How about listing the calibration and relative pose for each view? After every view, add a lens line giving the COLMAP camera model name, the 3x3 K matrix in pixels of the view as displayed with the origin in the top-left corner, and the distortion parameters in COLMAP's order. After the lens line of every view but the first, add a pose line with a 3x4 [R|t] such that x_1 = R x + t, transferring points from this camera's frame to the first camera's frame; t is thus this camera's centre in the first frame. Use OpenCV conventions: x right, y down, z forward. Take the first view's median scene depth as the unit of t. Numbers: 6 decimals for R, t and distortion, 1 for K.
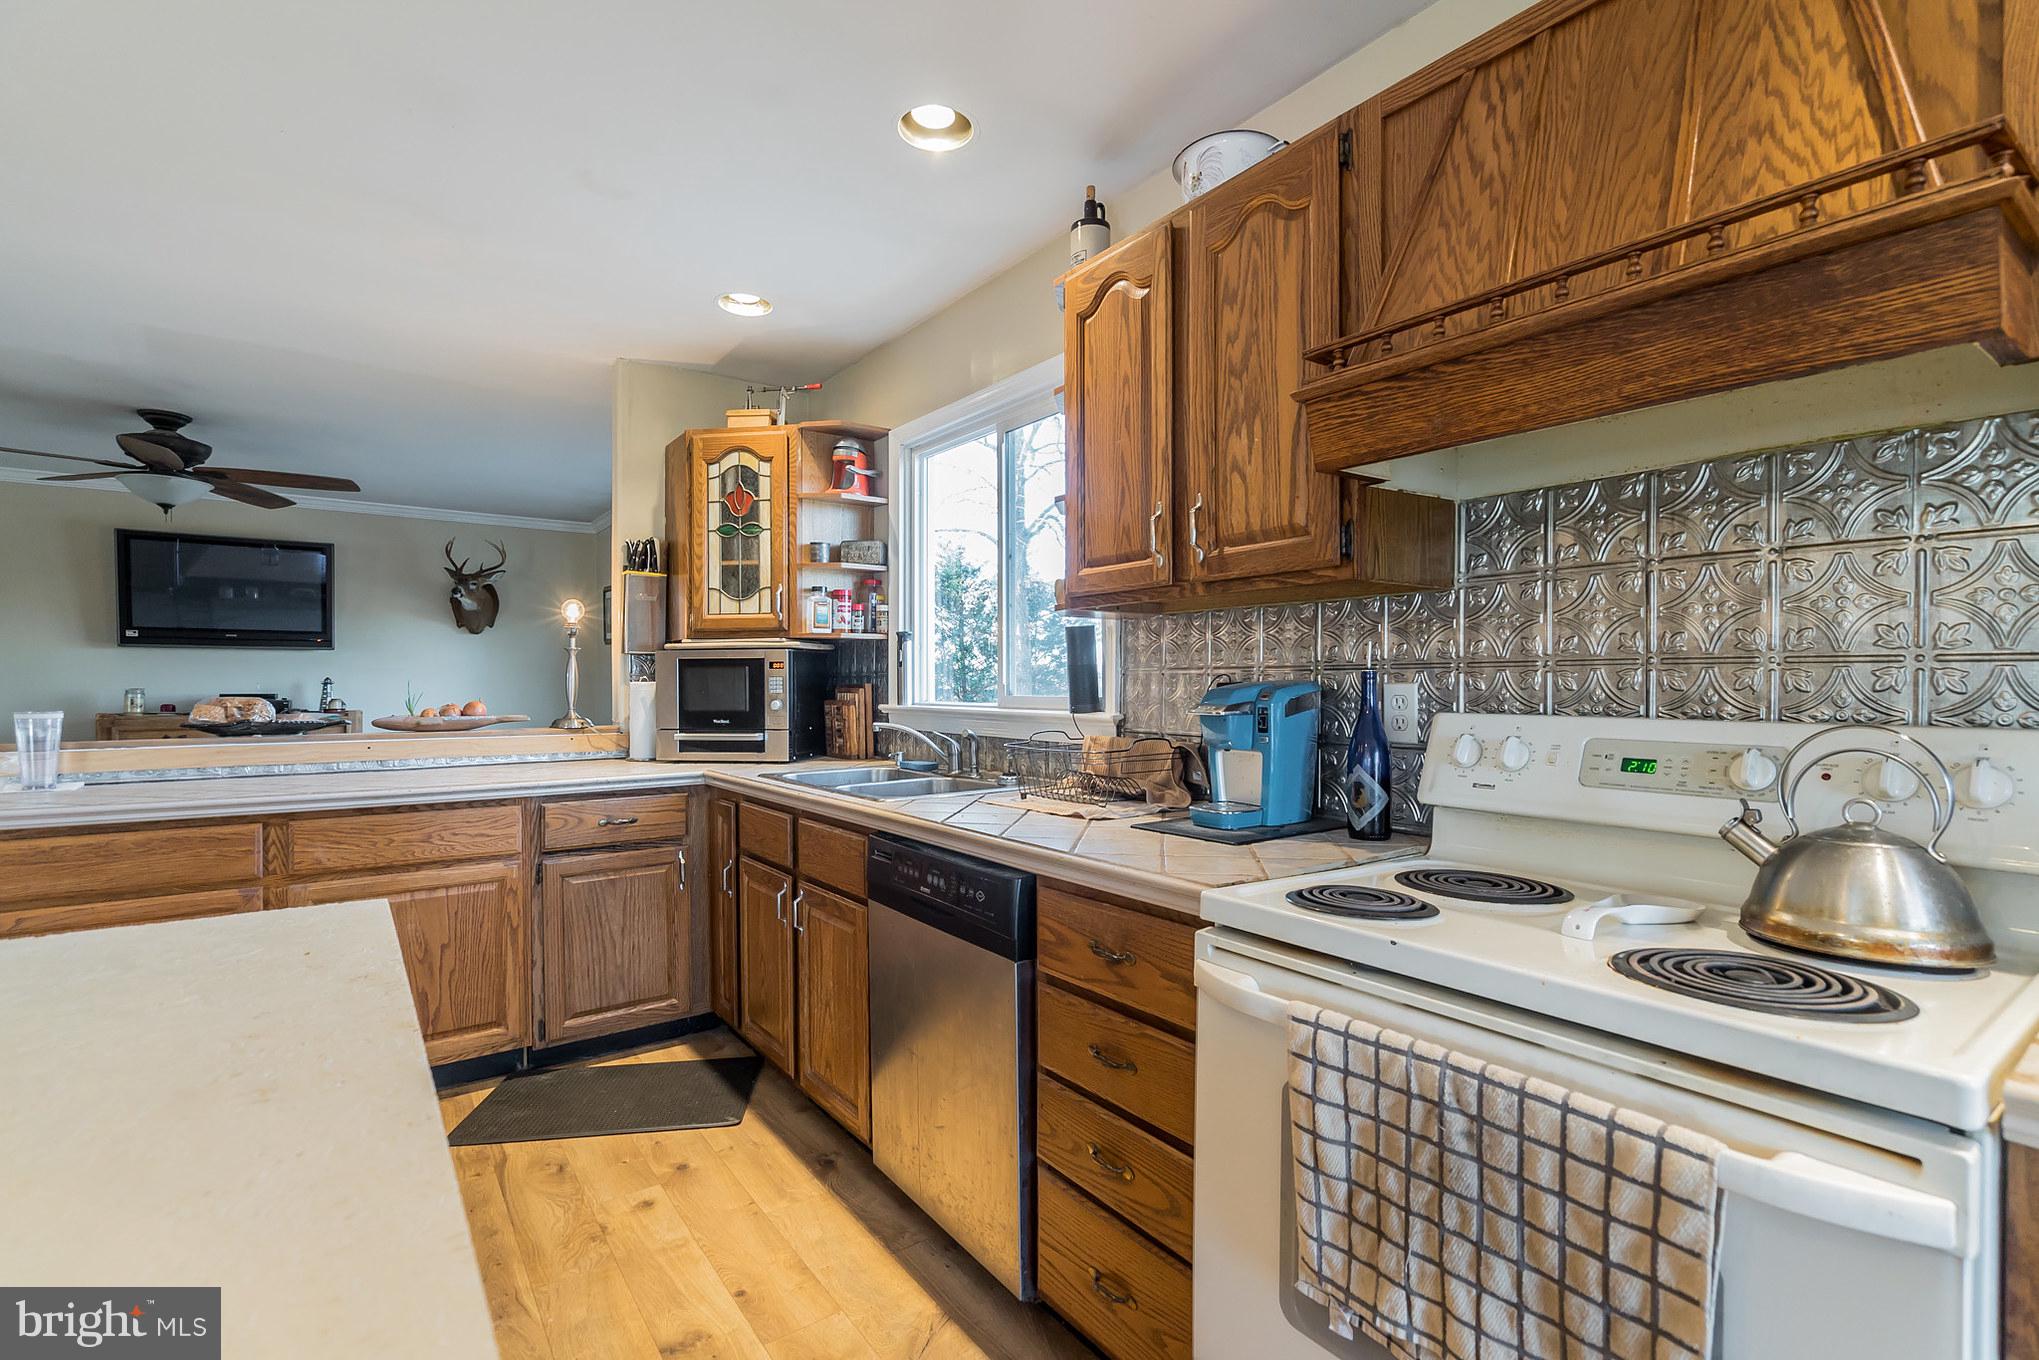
lens RADIAL K [[939.0, 0, 1040.5], [0, 939.0, 692.7], [0, 0, 1]] dist [0.000188, -0.001834]
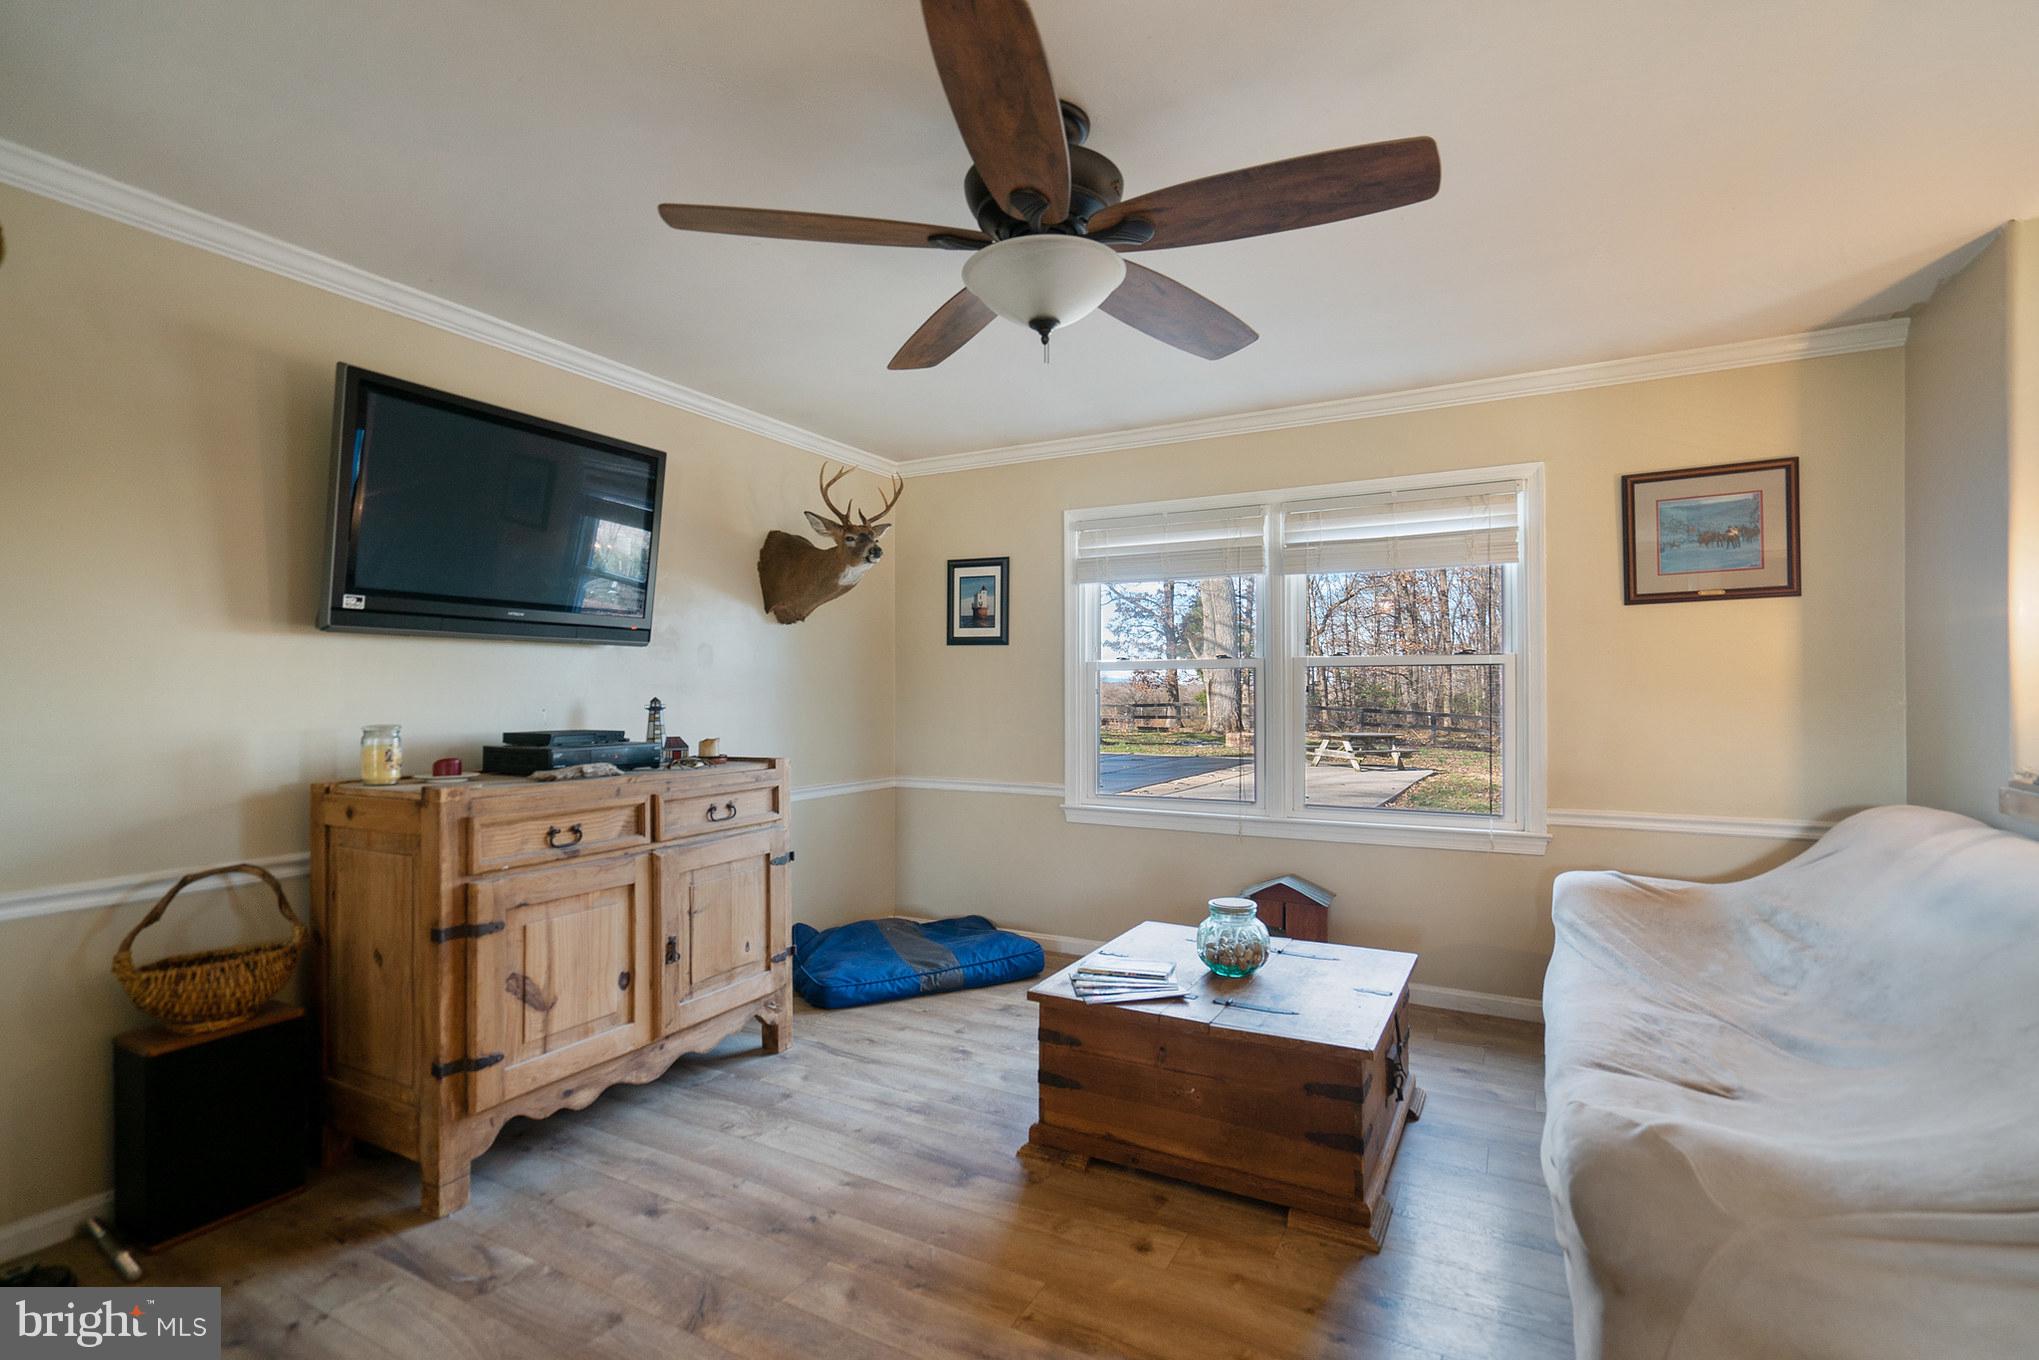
lens RADIAL K [[939.0, 0, 1007.3], [0, 939.0, 683.6], [0, 0, 1]] dist [0.000188, -0.001834]
pose [[0.914434, 0.005056, 0.404703, -2.365599], [0.001047, 0.999889, -0.014858, -0.045611], [-0.404733, 0.014011, 0.914328, 1.256611]]
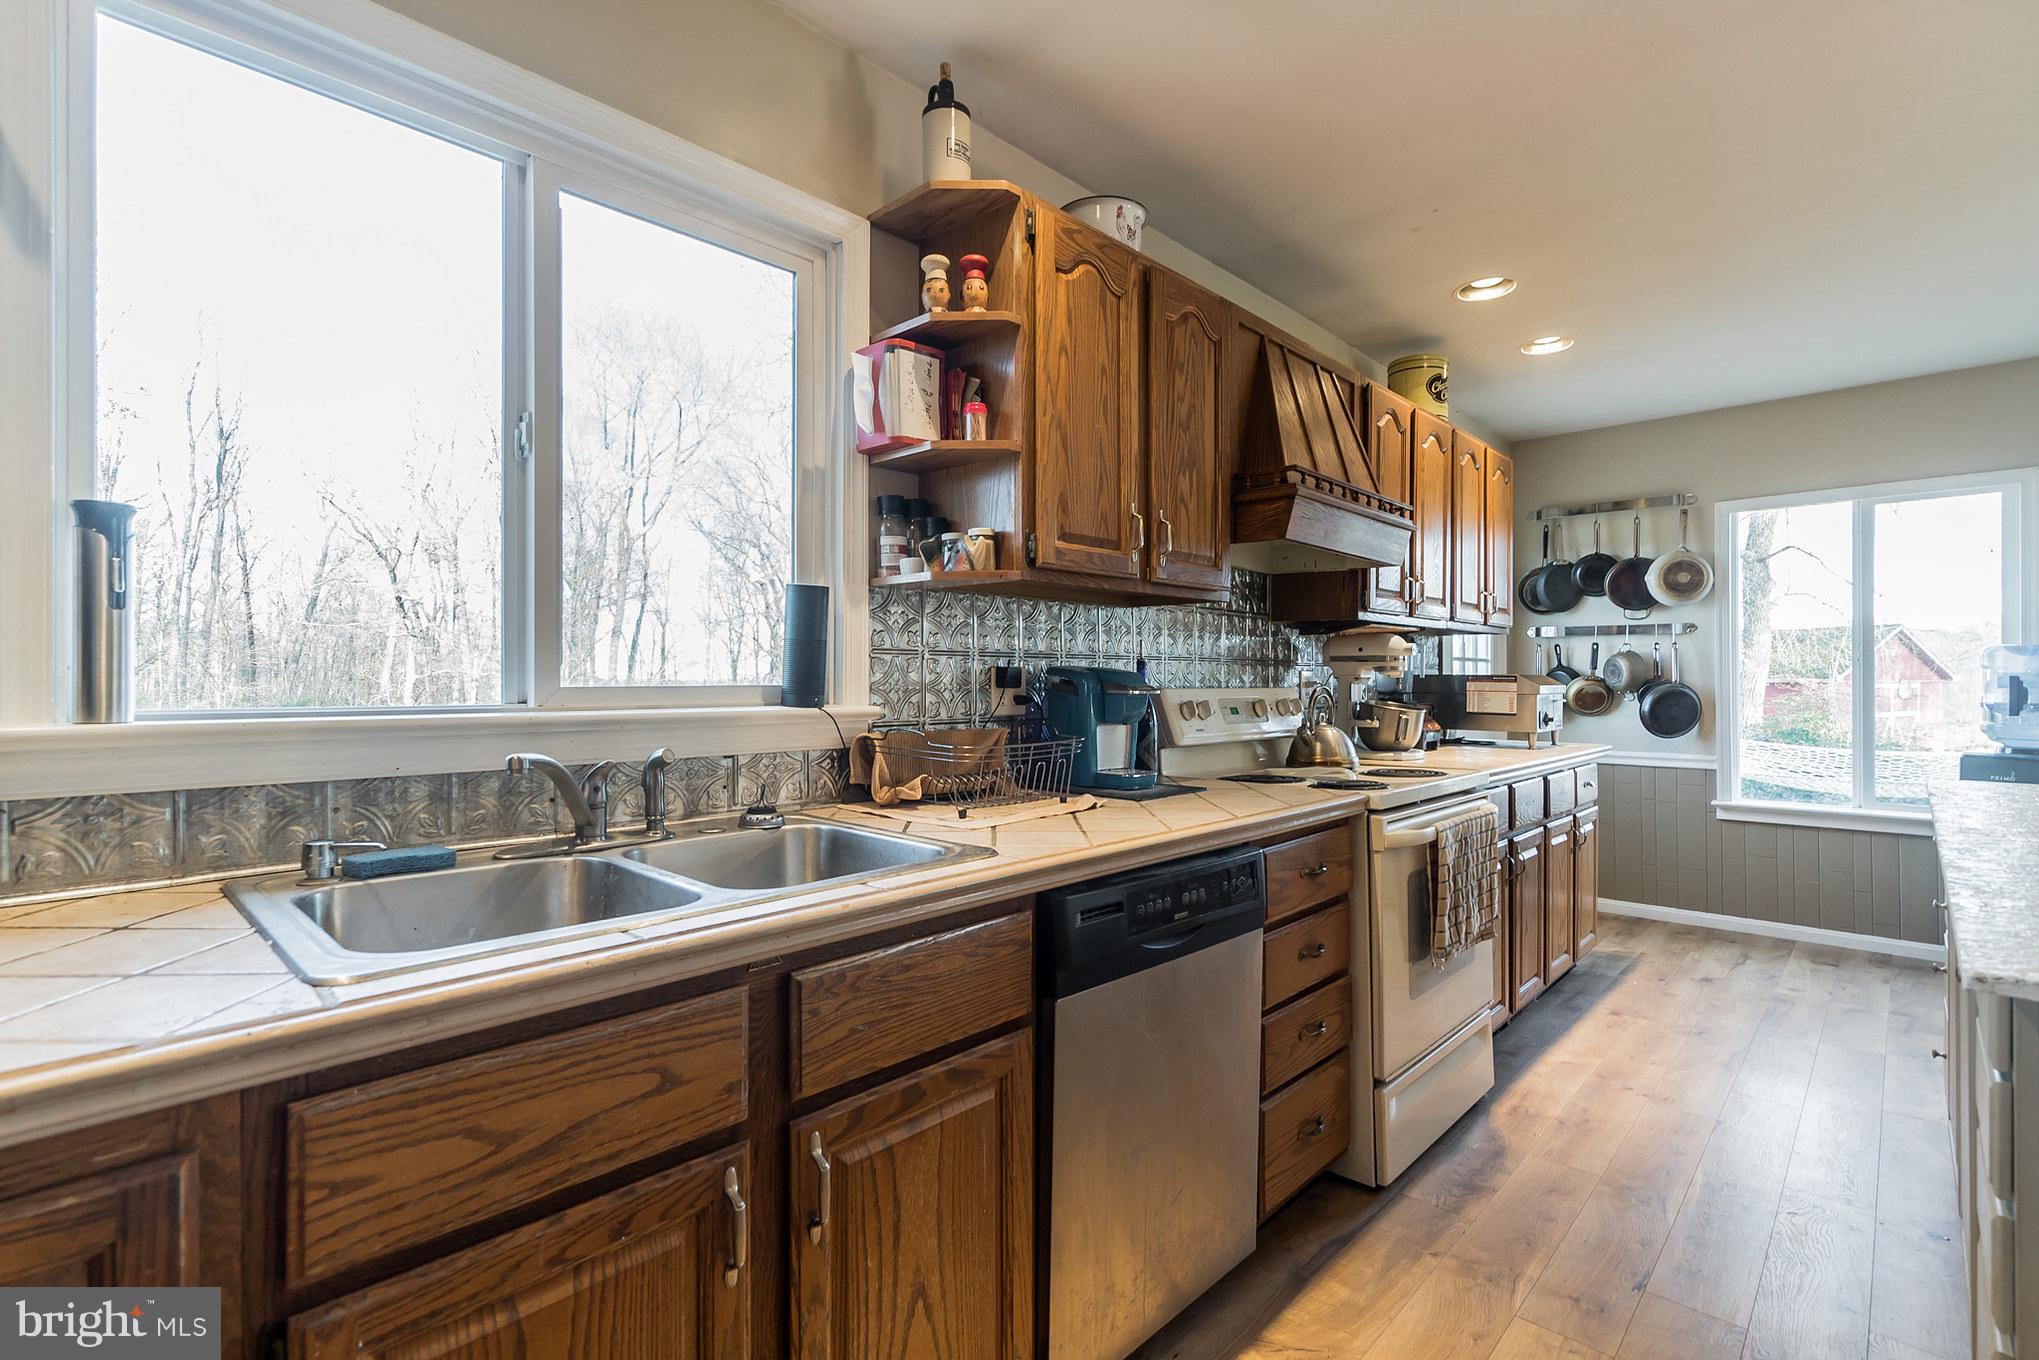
lens RADIAL K [[939.0, 0, 982.1], [0, 939.0, 681.1], [0, 0, 1]] dist [0.000188, -0.001834]
pose [[-0.150564, 0.000919, 0.988600, -0.817851], [0.011513, 0.999933, 0.000824, 0.003757], [-0.988533, 0.011506, -0.150565, 1.170512]]
